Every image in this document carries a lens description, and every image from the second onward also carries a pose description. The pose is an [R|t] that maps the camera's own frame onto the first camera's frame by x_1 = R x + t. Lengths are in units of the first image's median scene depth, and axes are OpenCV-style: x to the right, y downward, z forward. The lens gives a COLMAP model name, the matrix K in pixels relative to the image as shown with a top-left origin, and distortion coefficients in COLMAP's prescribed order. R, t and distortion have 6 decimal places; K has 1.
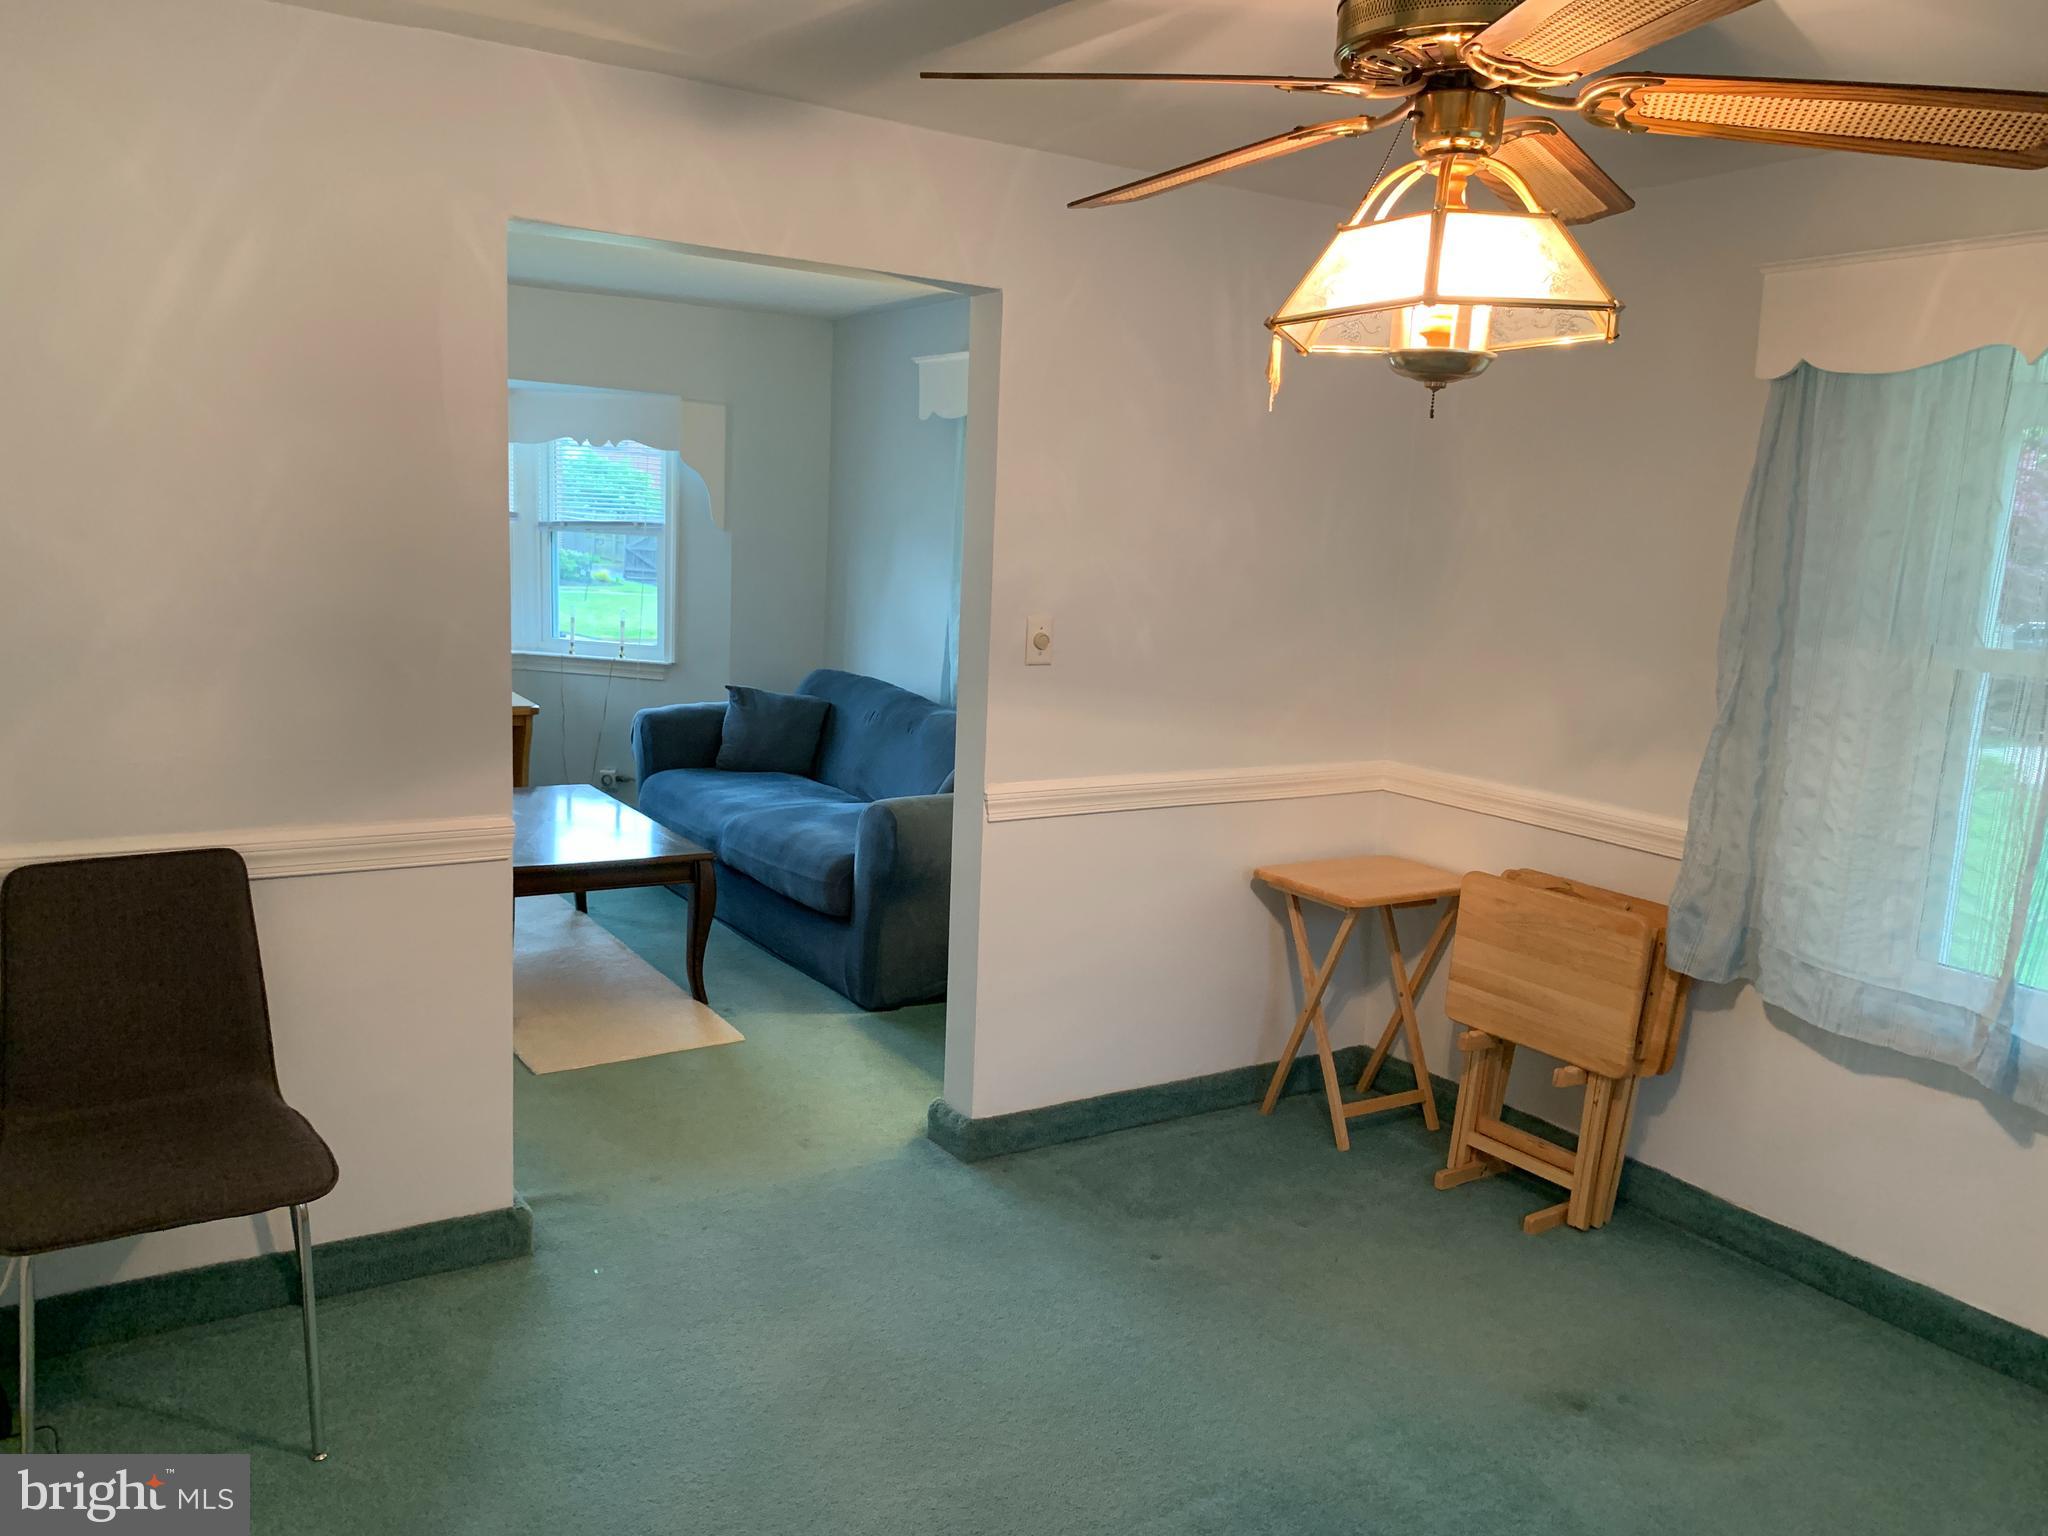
lens RADIAL K [[1559.4, 0, 1016.0], [0, 1559.4, 756.4], [0, 0, 1]] dist [0.065600, -0.071869]
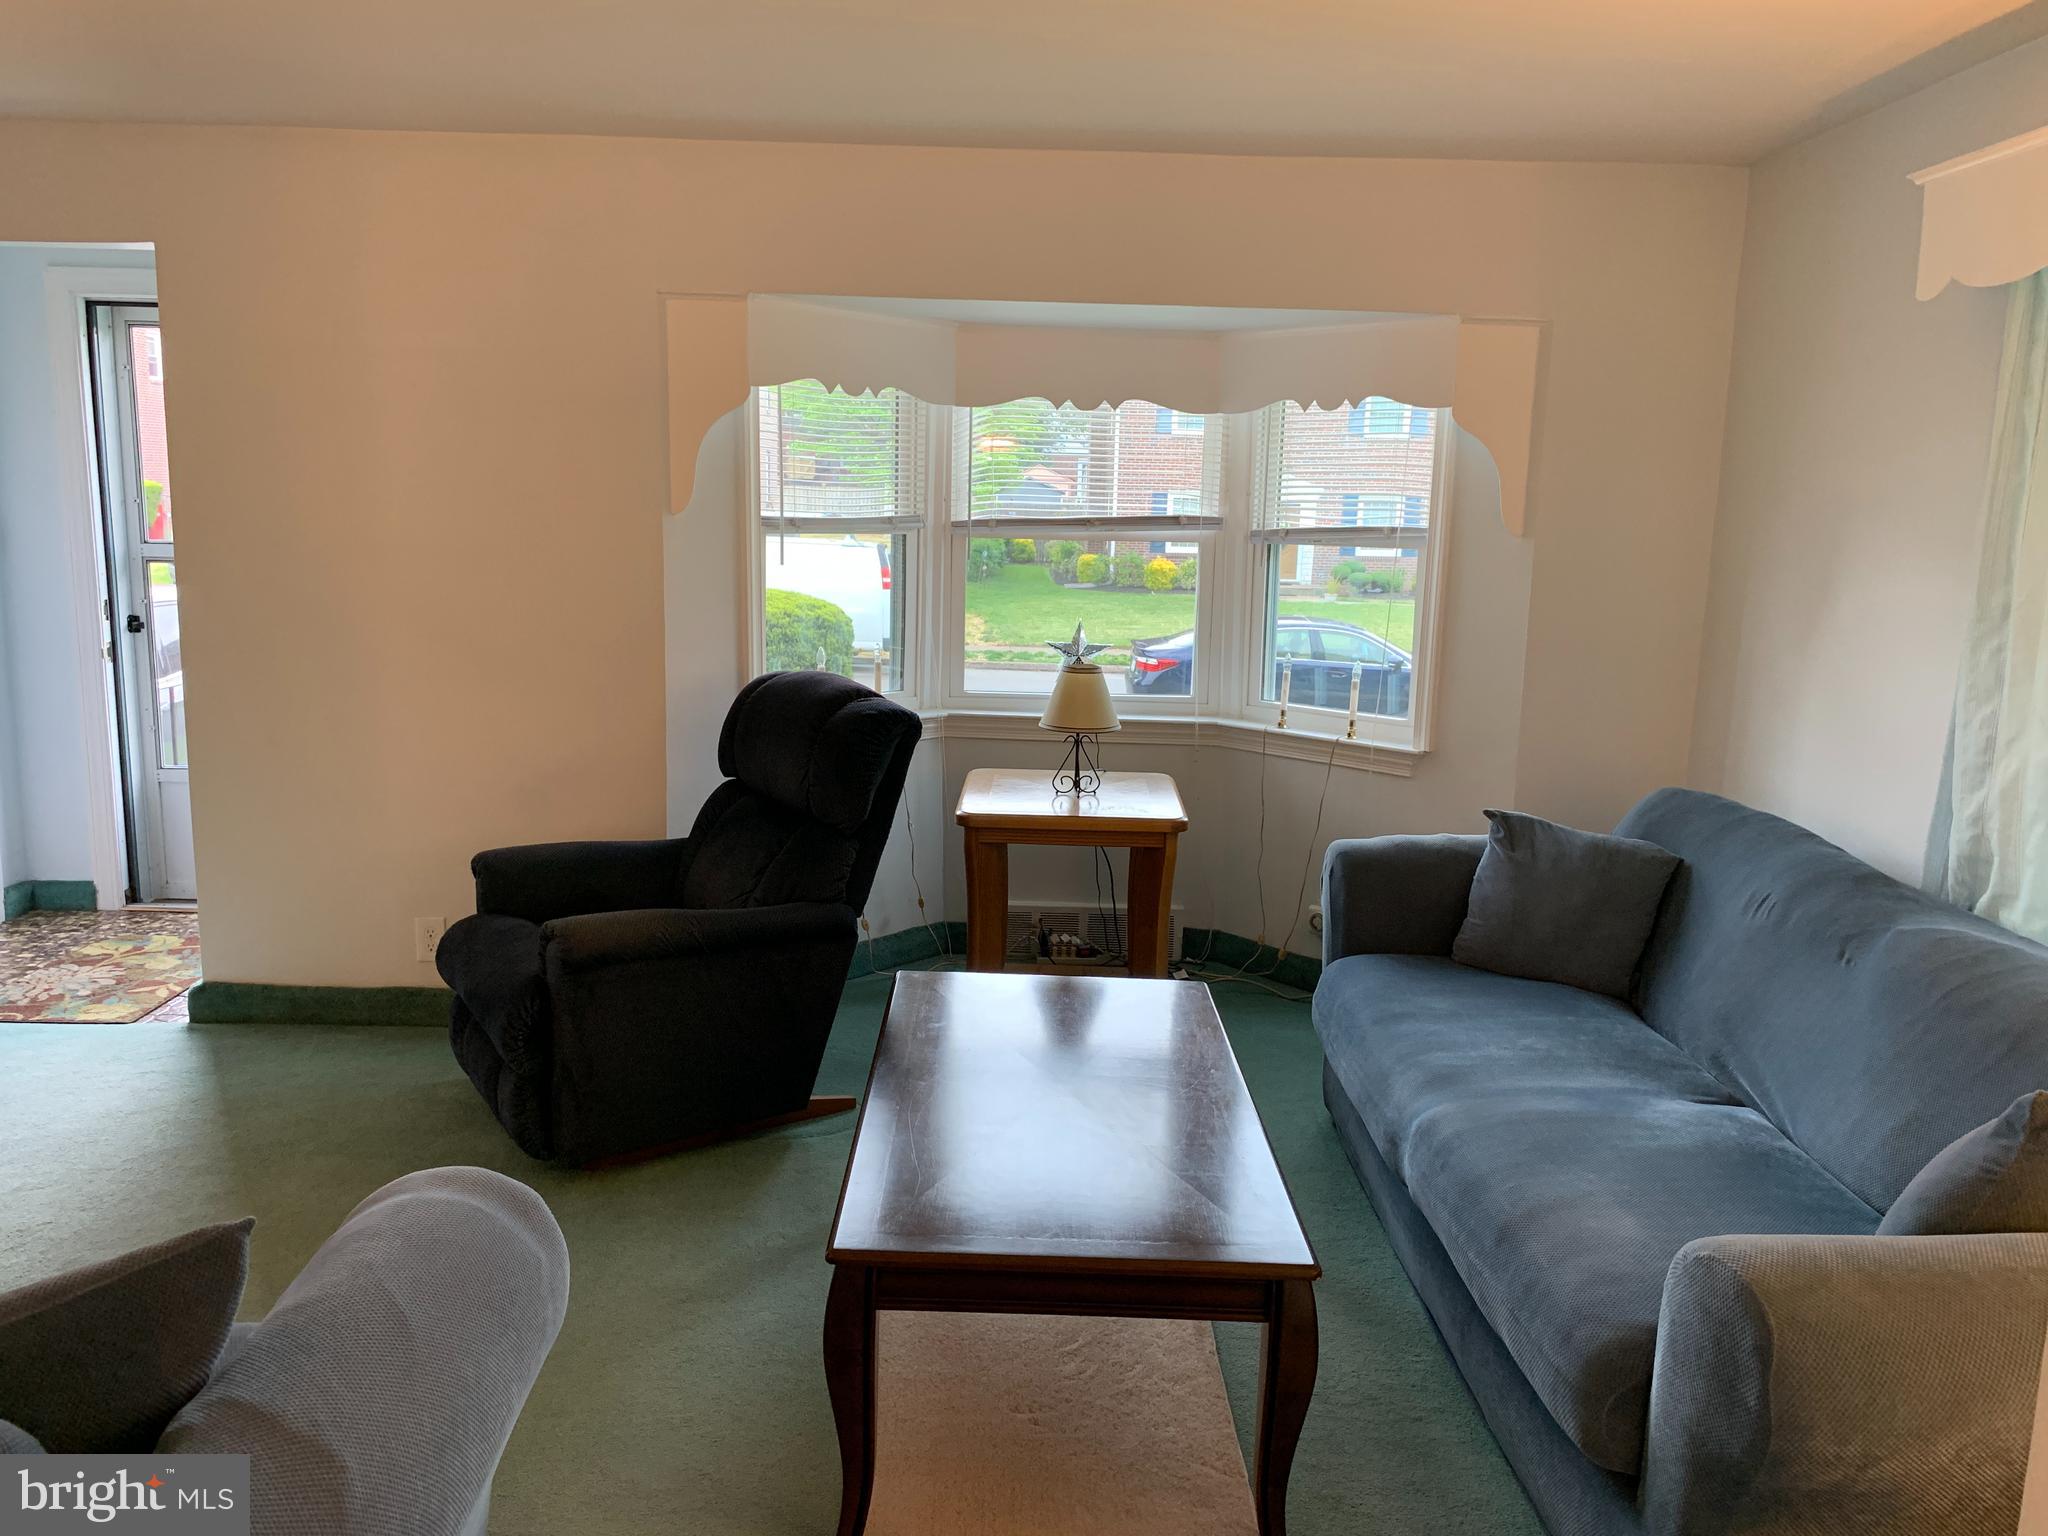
lens RADIAL K [[1559.4, 0, 1016.0], [0, 1559.4, 756.4], [0, 0, 1]] dist [0.065600, -0.071869]
pose [[0.842977, 0.058756, -0.534731, -0.025775], [-0.060652, 0.998060, 0.014052, -0.063057], [0.534519, 0.020586, 0.844906, 0.428734]]
